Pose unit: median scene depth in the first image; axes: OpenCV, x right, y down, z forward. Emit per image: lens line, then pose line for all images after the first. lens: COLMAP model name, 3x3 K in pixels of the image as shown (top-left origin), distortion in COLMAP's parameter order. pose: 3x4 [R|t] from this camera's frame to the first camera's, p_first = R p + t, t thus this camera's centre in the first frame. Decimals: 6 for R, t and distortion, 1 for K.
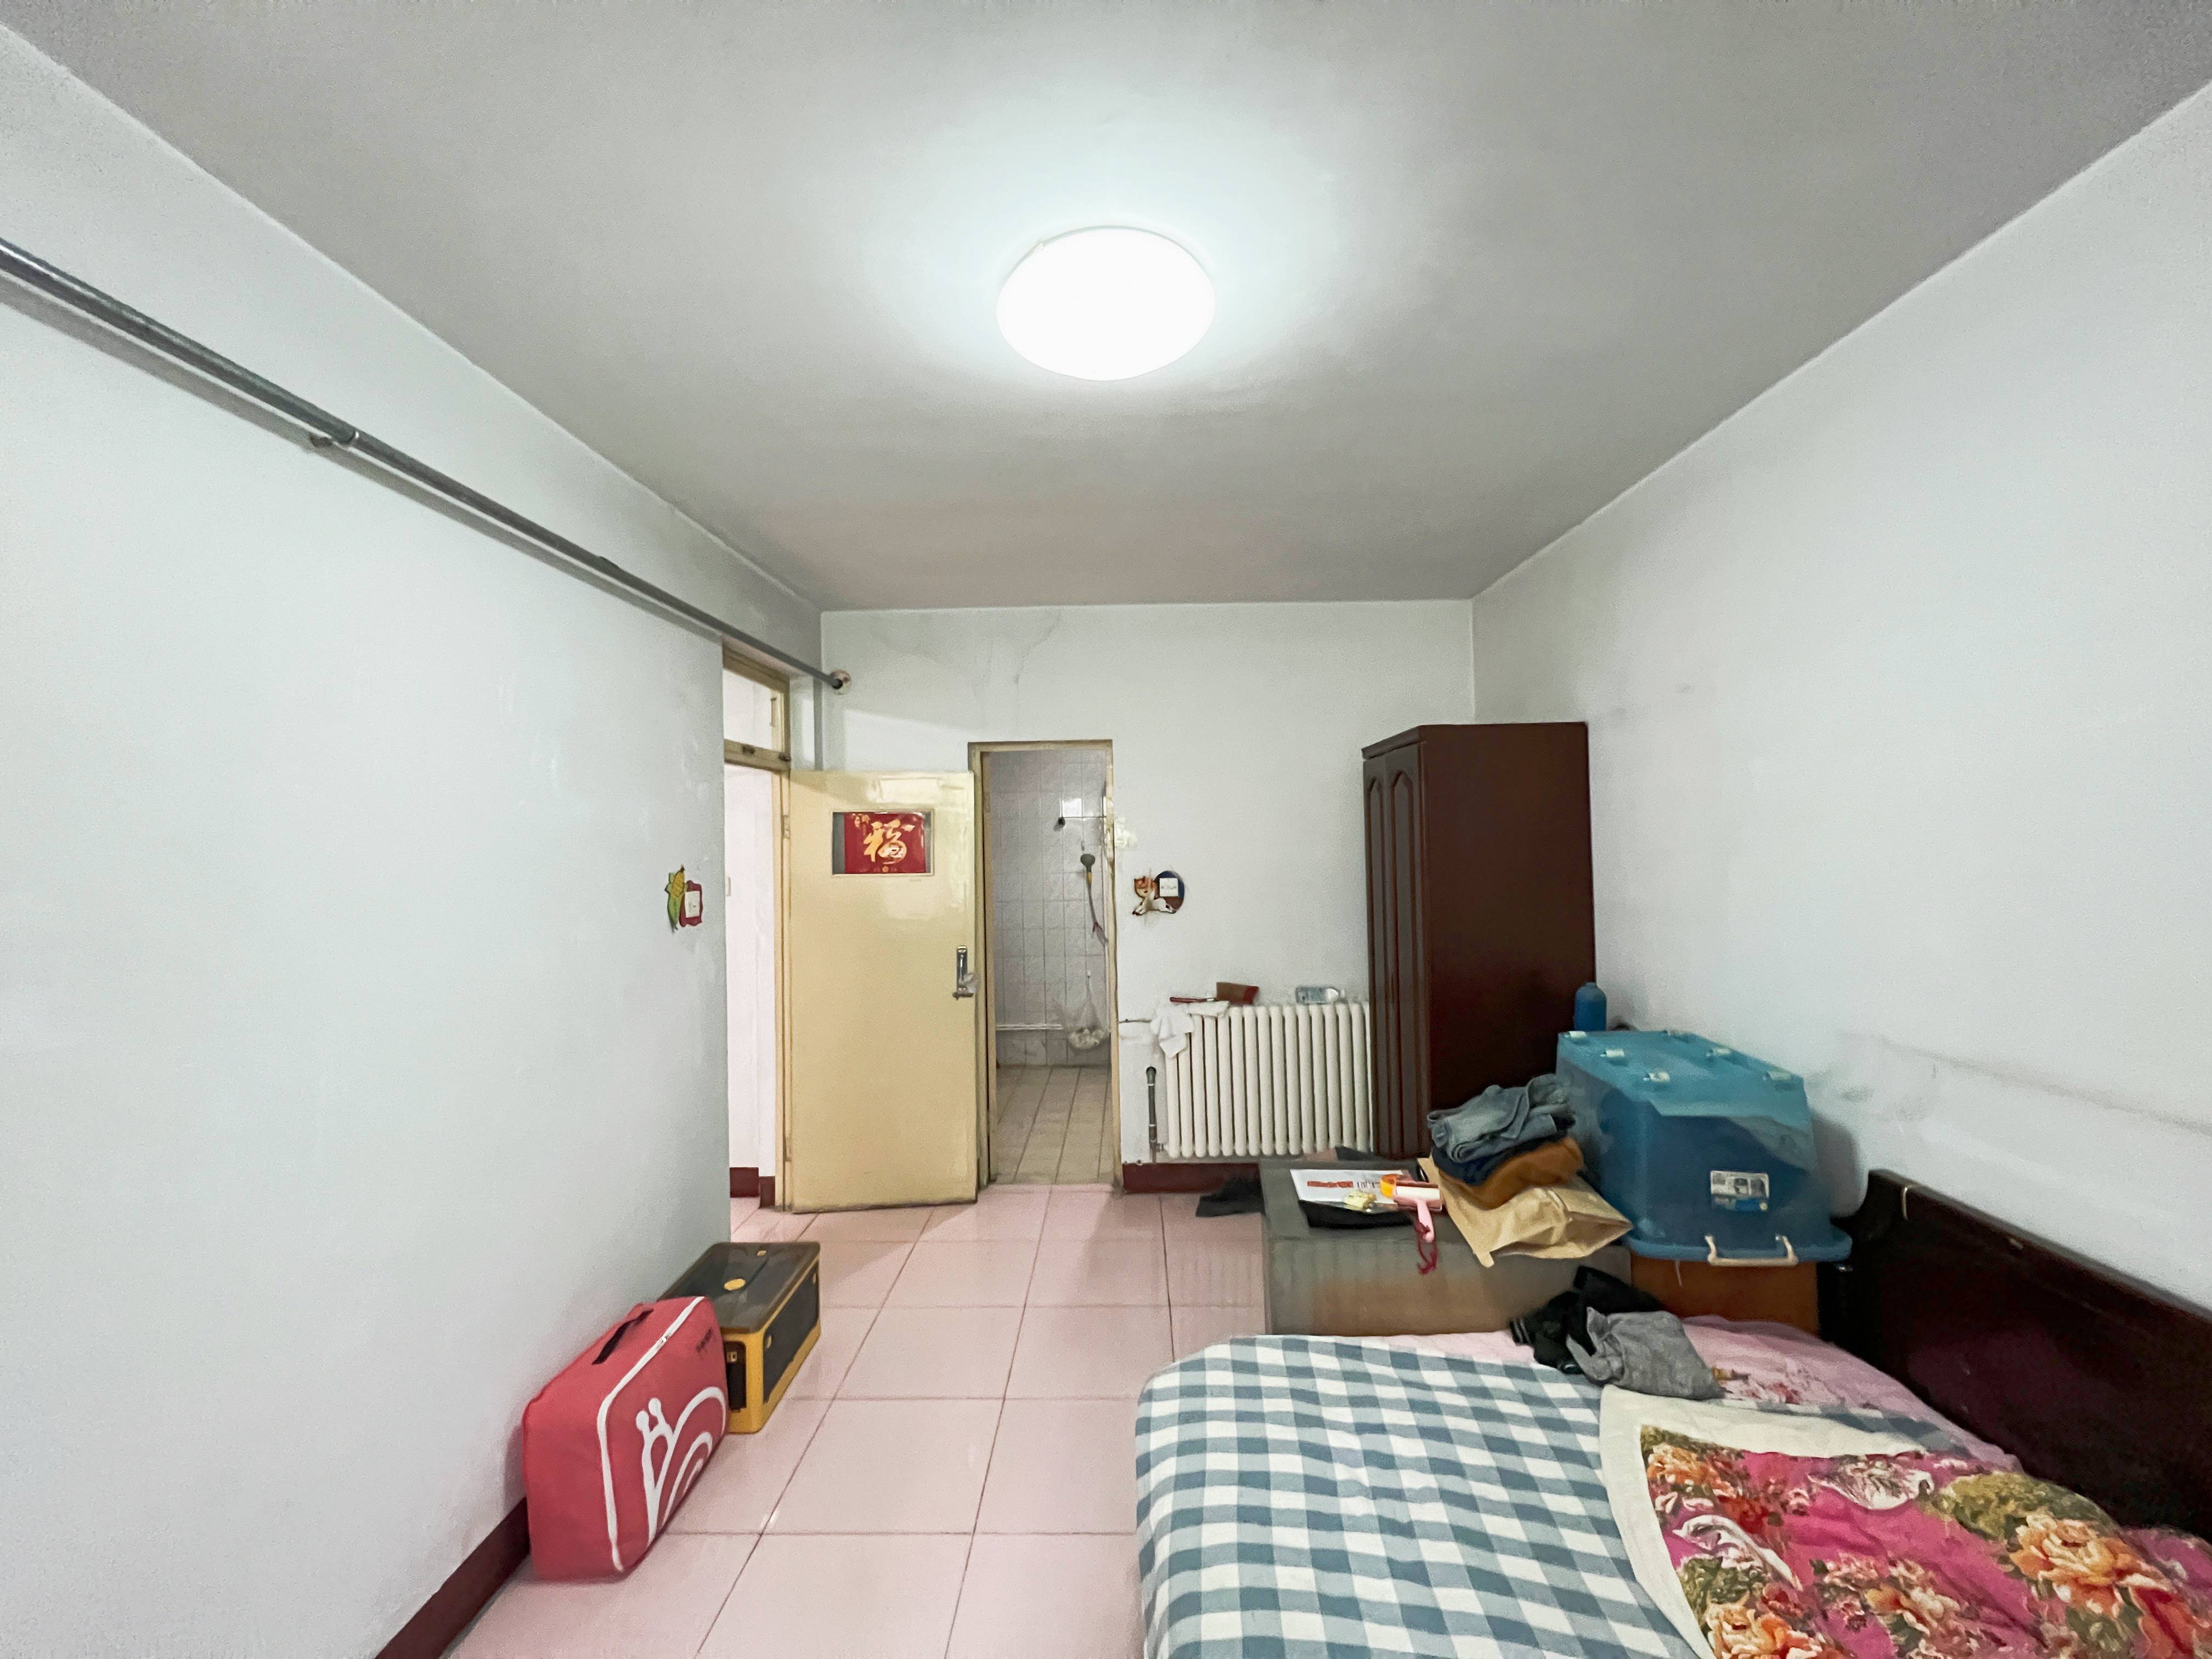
lens RADIAL K [[892.1, 0, 1104.7], [0, 892.1, 823.0], [0, 0, 1]] dist [0.000353, 0.000078]
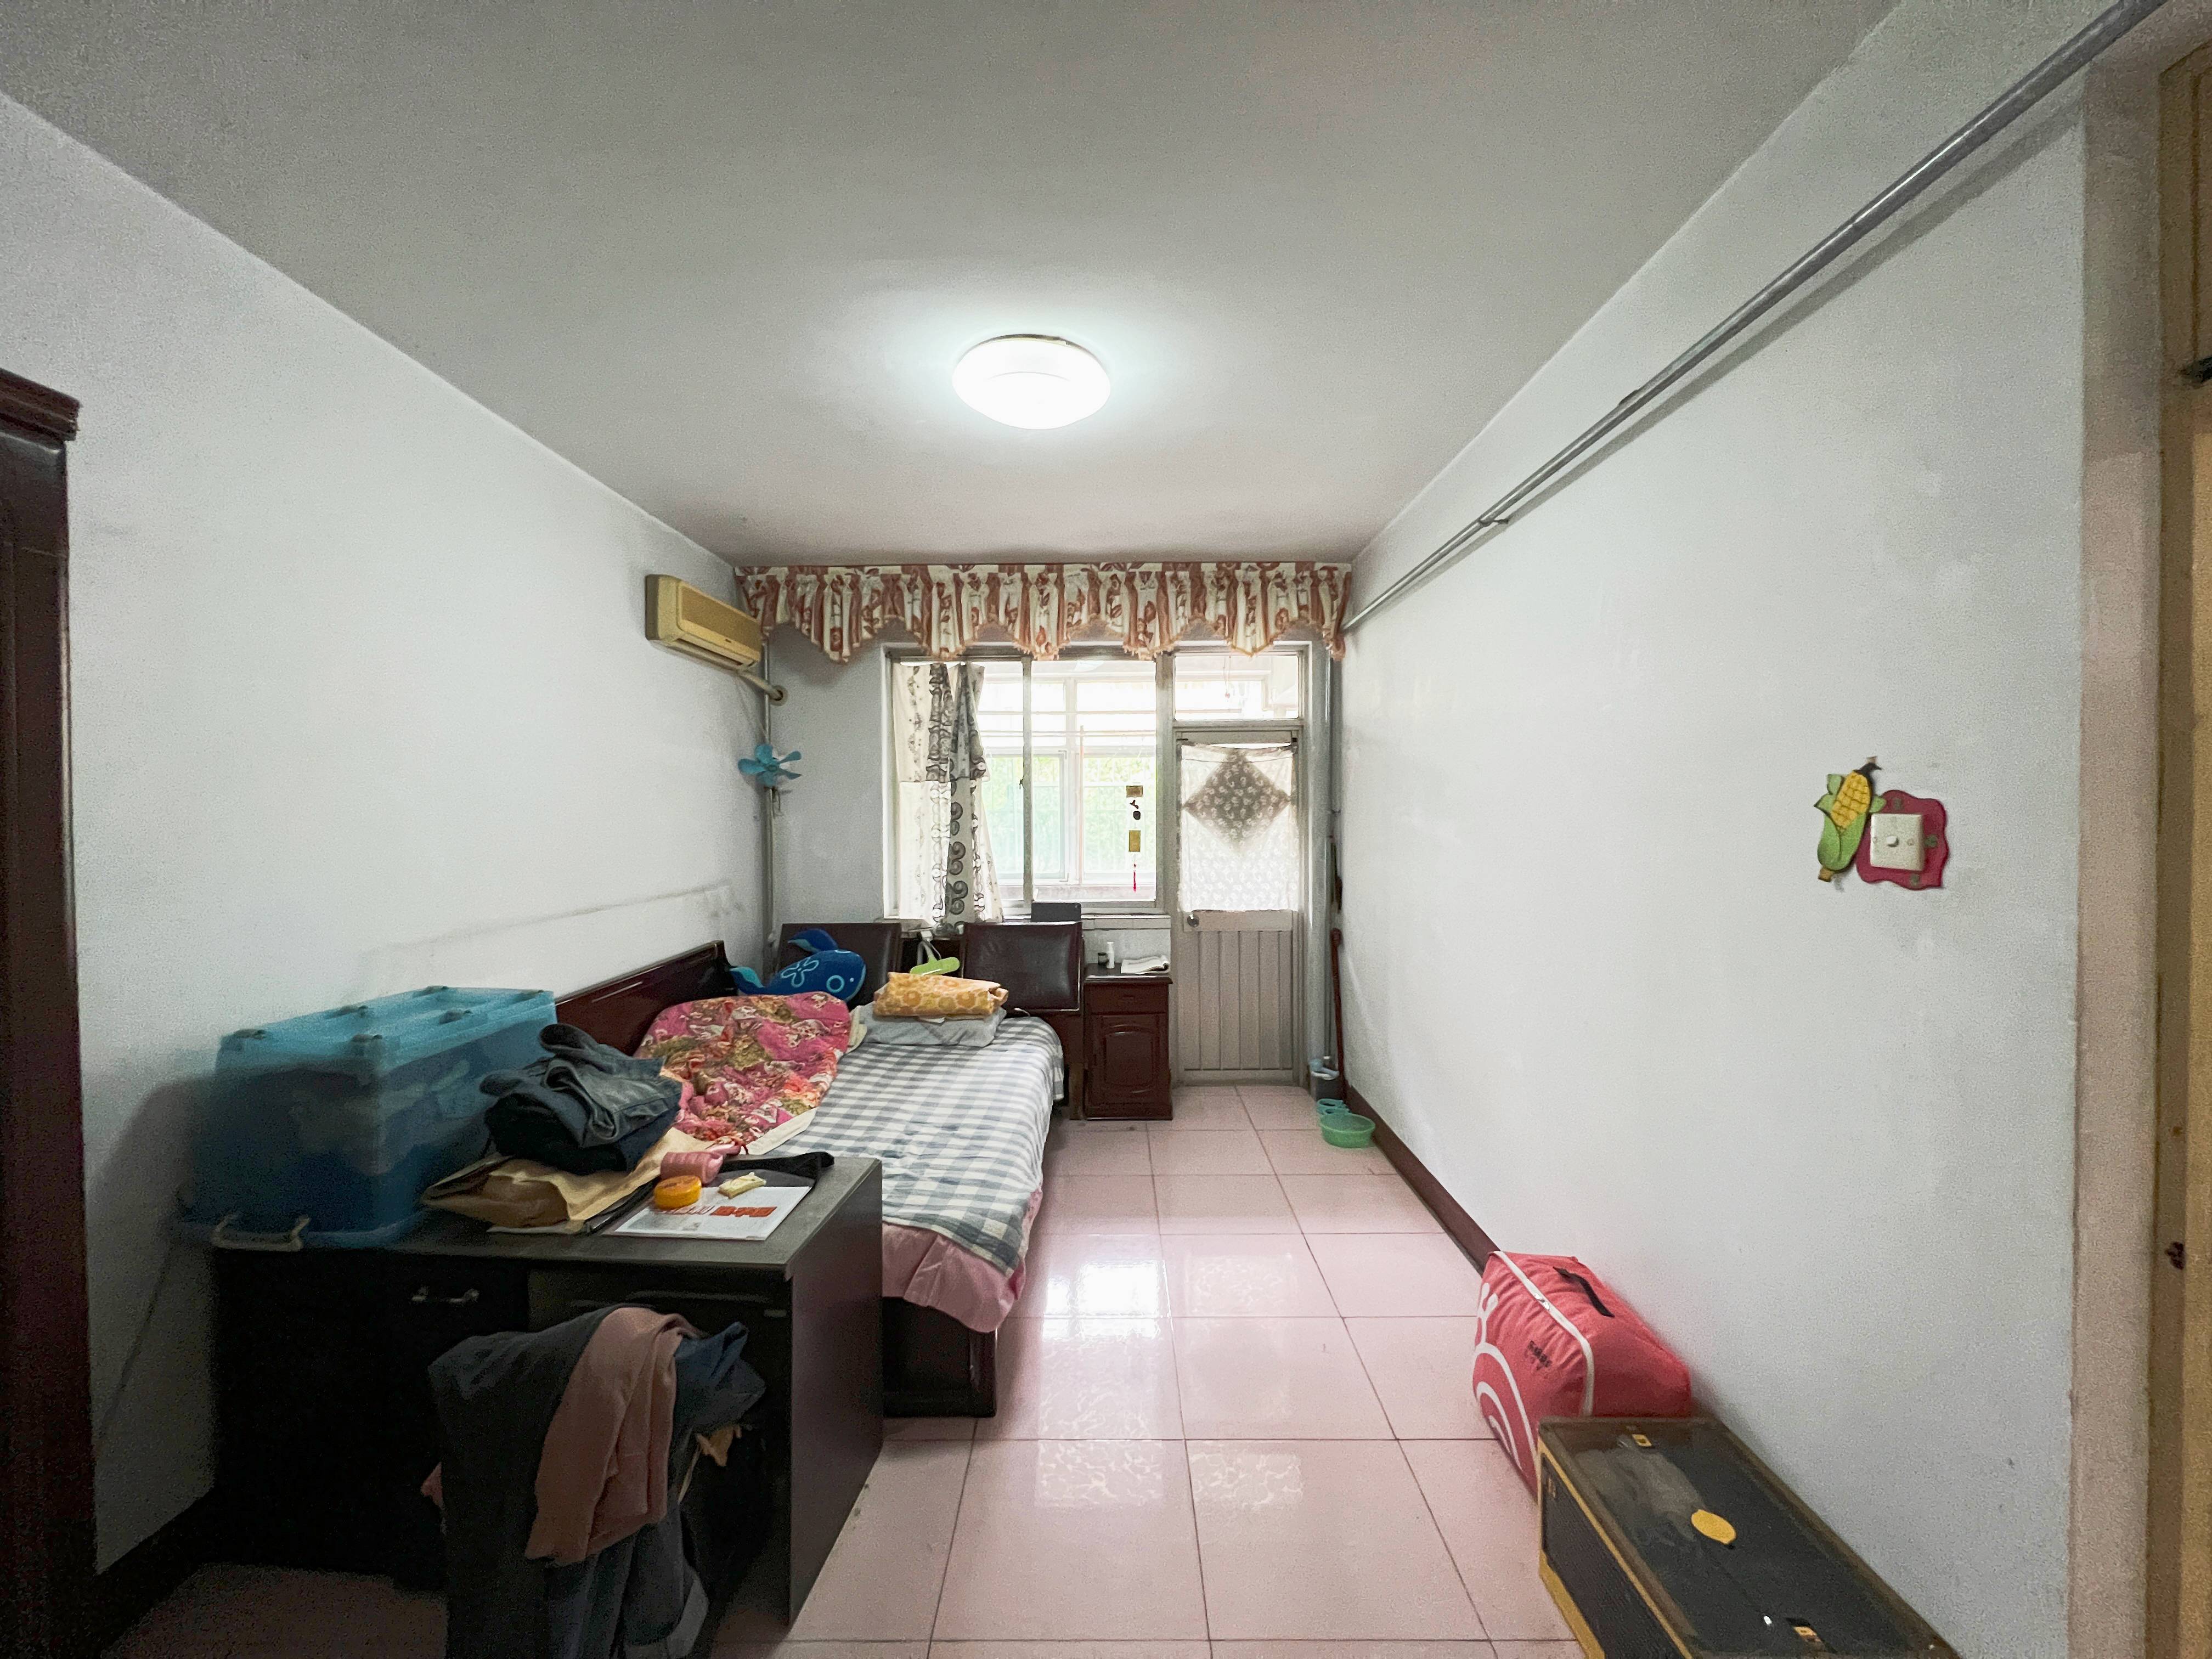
lens RADIAL K [[892.1, 0, 1104.1], [0, 892.1, 820.5], [0, 0, 1]] dist [0.000353, 0.000078]
pose [[-0.999630, 0.024552, -0.011671, -0.034598], [0.024557, 0.999698, -0.000255, 0.059442], [0.011661, -0.000541, -0.999932, 1.238014]]
